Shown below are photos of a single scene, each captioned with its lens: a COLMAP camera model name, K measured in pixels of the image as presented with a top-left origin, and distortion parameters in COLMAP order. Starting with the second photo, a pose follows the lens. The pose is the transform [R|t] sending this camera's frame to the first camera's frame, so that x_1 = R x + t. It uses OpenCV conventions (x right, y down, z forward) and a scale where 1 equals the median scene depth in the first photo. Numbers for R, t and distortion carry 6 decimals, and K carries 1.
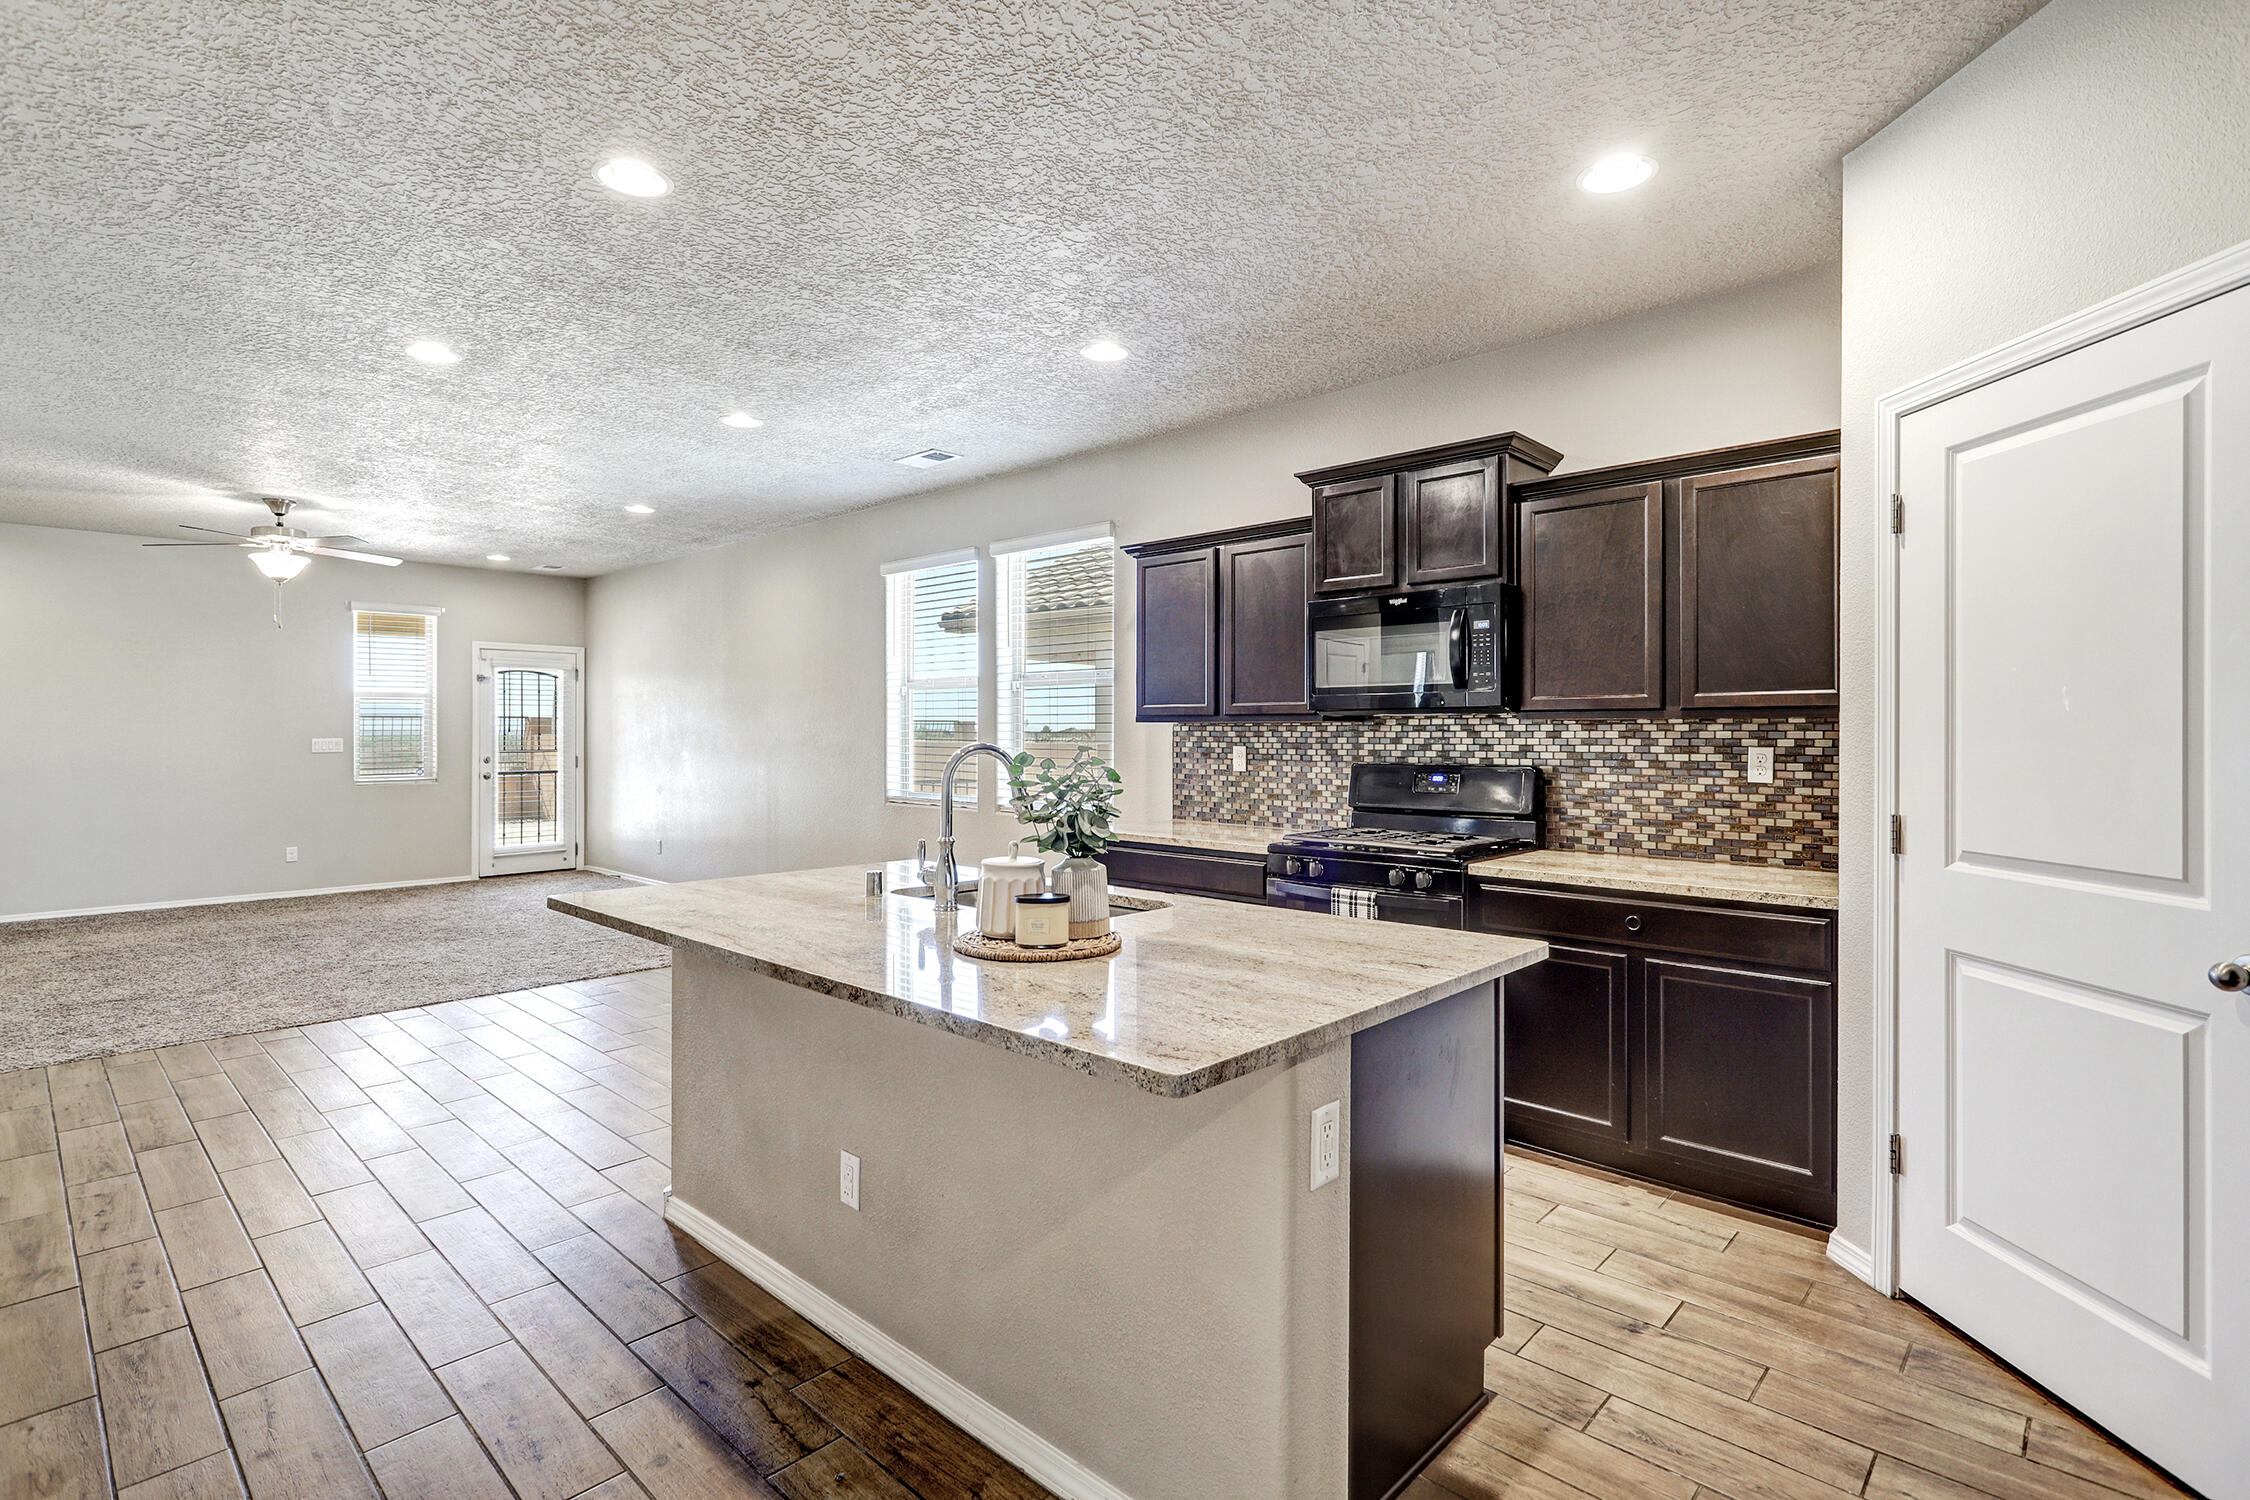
lens RADIAL K [[1062.0, 0, 1127.3], [0, 1062.0, 726.1], [0, 0, 1]] dist [-0.003254, 0.000920]
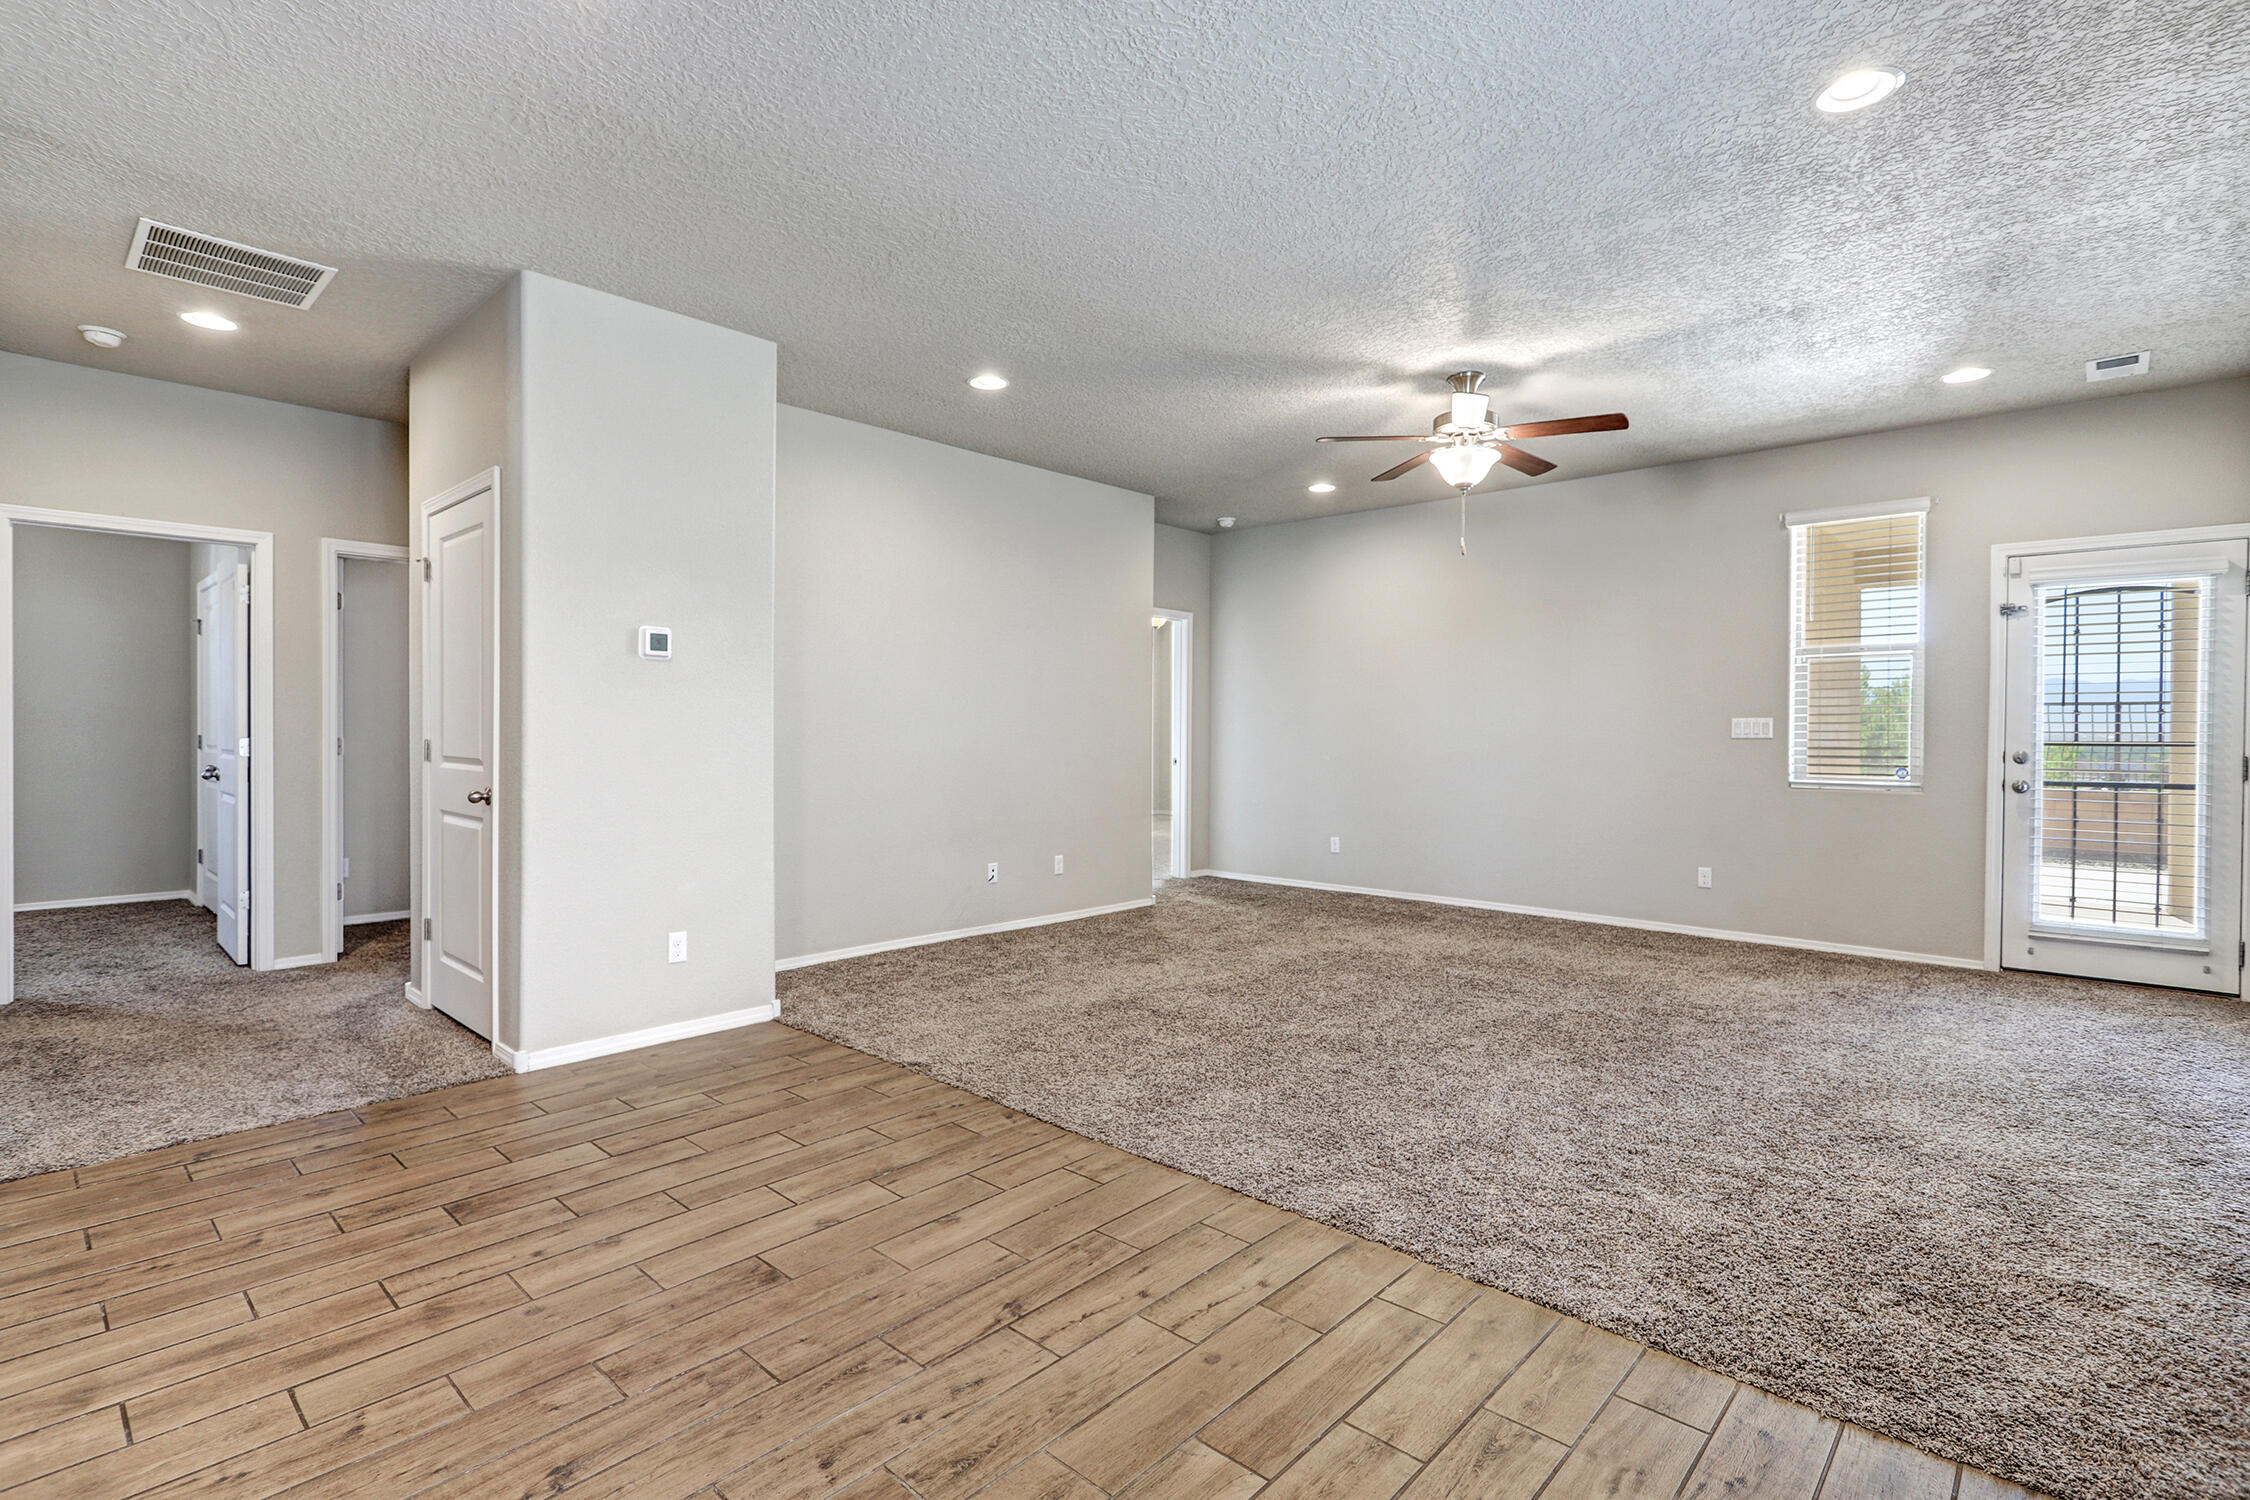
lens RADIAL K [[1062.0, 0, 1104.1], [0, 1062.0, 741.7], [0, 0, 1]] dist [-0.003254, 0.000920]
pose [[0.001922, 0.011778, -0.999929, -0.106088], [-0.001438, 0.999930, 0.011775, 0.033656], [0.999997, 0.001415, 0.001939, 0.990780]]
